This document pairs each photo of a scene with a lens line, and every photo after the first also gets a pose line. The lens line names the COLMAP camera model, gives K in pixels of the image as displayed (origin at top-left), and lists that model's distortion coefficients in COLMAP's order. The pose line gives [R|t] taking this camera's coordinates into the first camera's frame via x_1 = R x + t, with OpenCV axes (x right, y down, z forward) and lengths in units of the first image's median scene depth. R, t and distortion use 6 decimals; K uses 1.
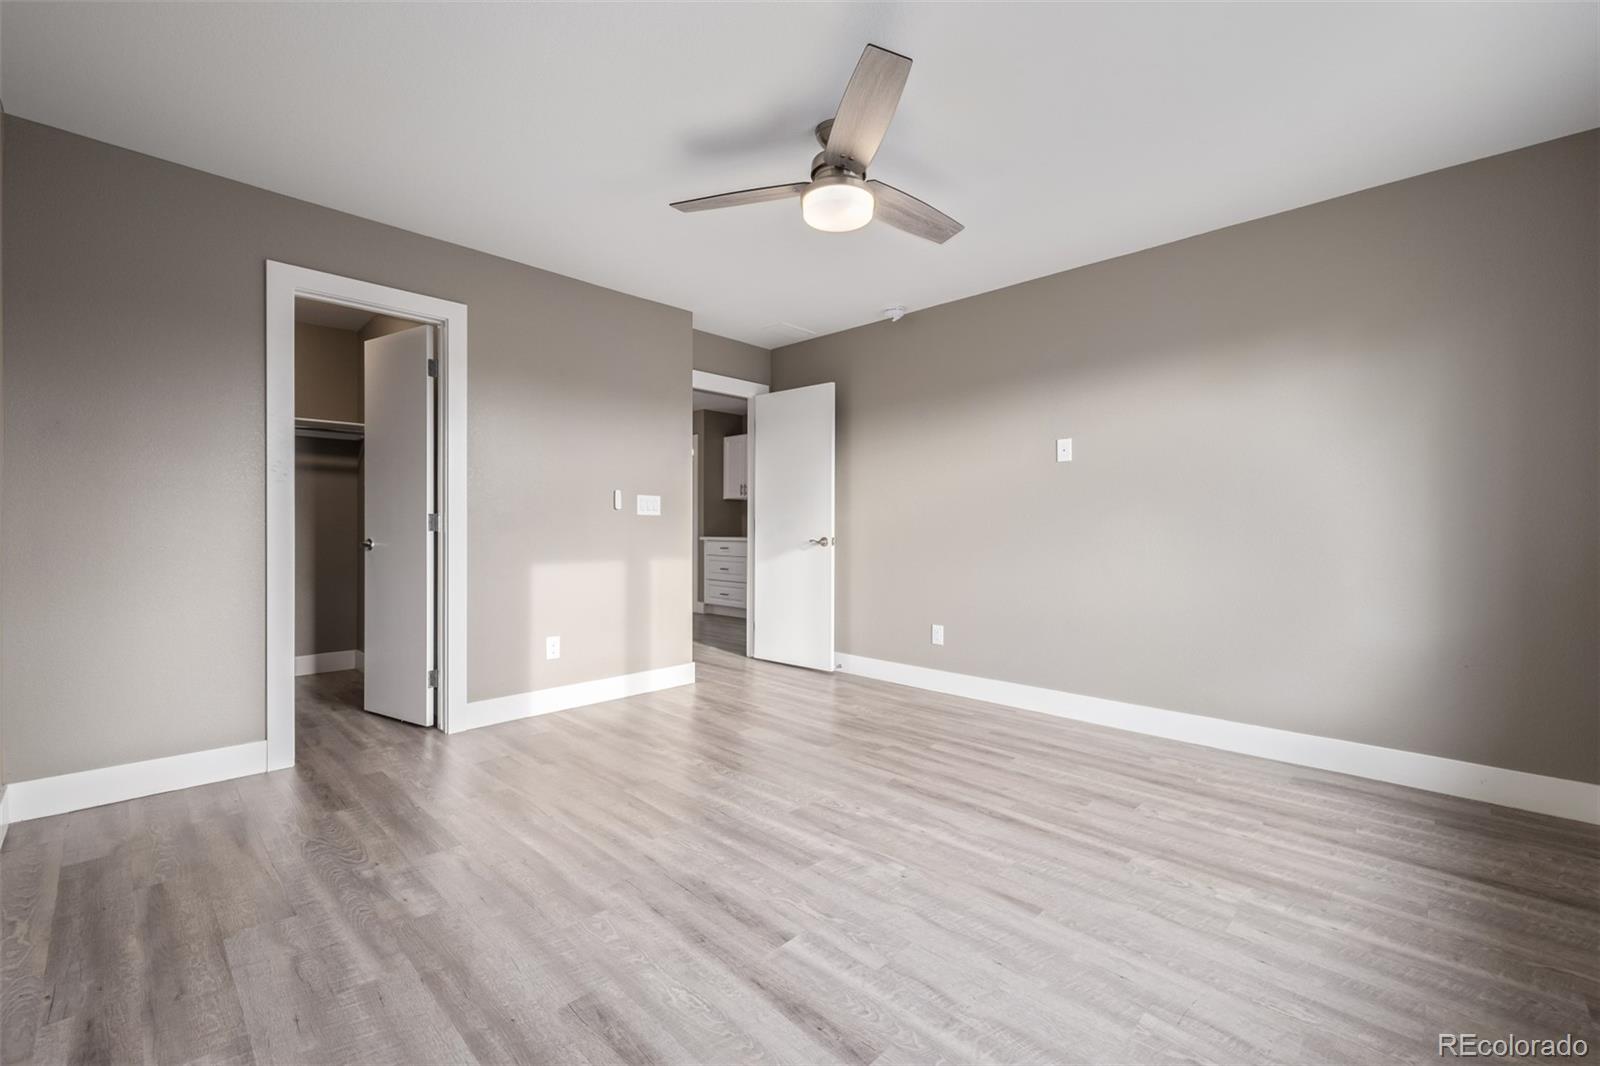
lens RADIAL K [[674.5, 0, 800.8], [0, 674.5, 530.7], [0, 0, 1]] dist [0.001314, 0.000111]
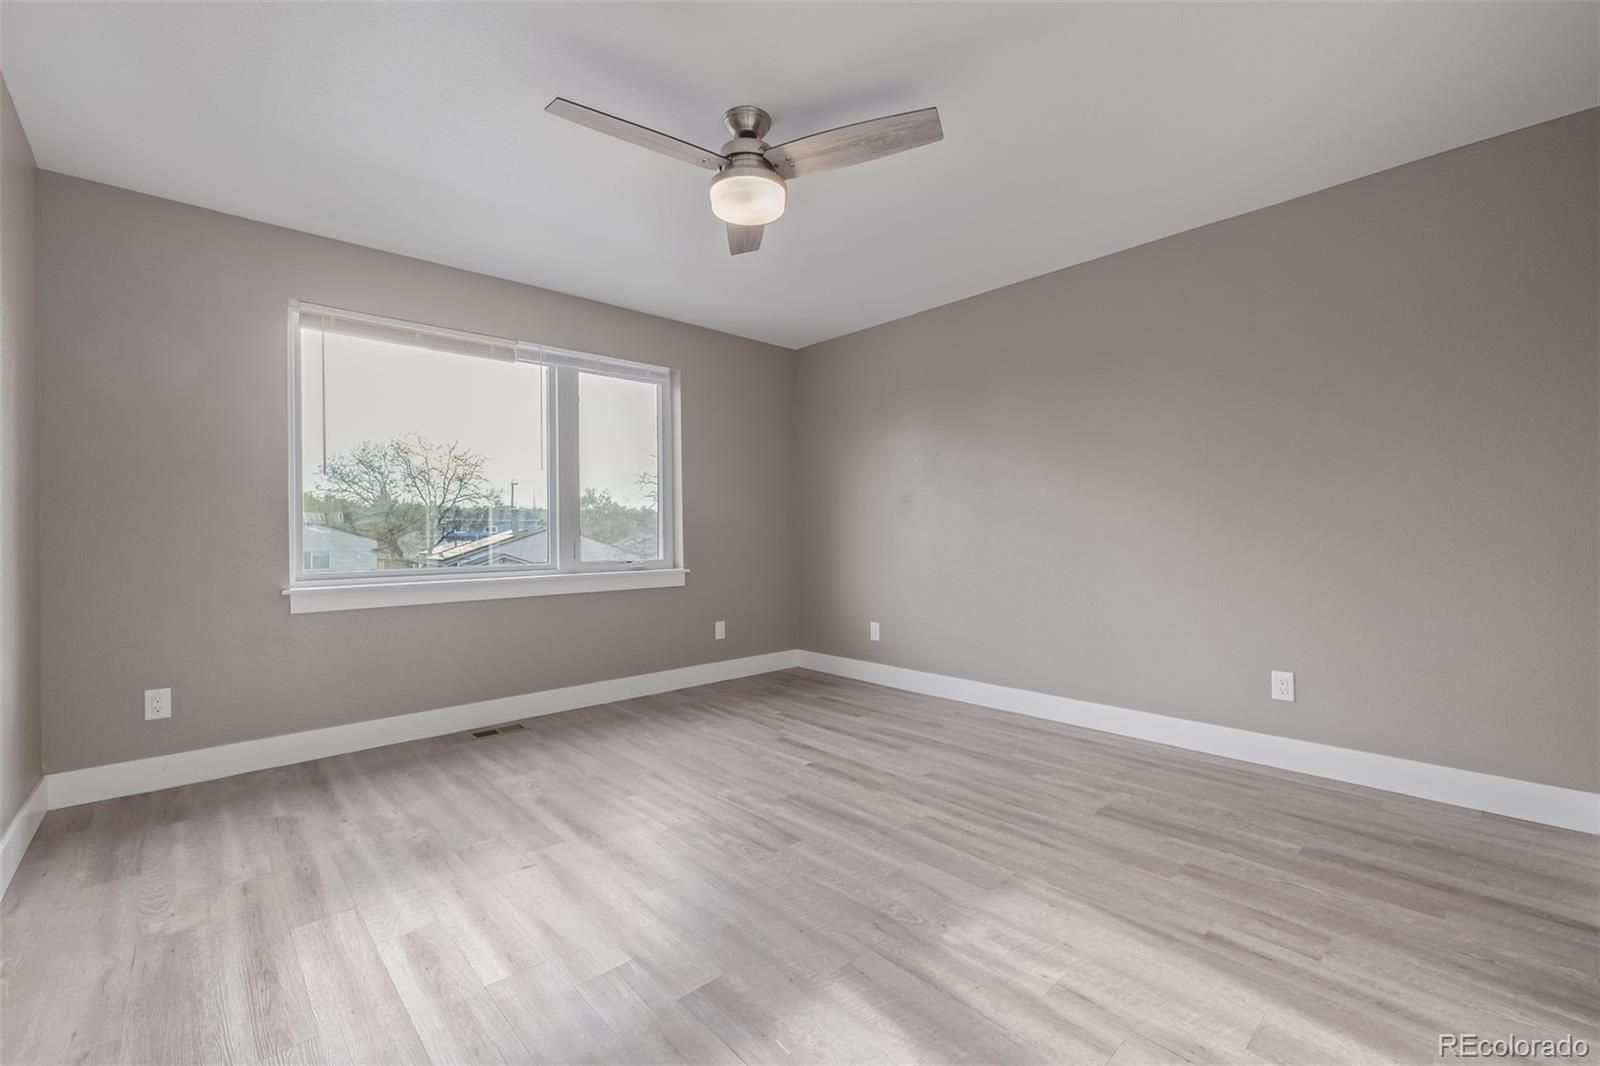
lens RADIAL K [[674.5, 0, 799.1], [0, 674.5, 532.2], [0, 0, 1]] dist [0.001314, 0.000111]
pose [[-0.998438, 0.004257, 0.055700, -0.075991], [0.004589, 0.999972, 0.005843, -0.014778], [-0.055674, 0.006089, -0.998430, 2.197217]]
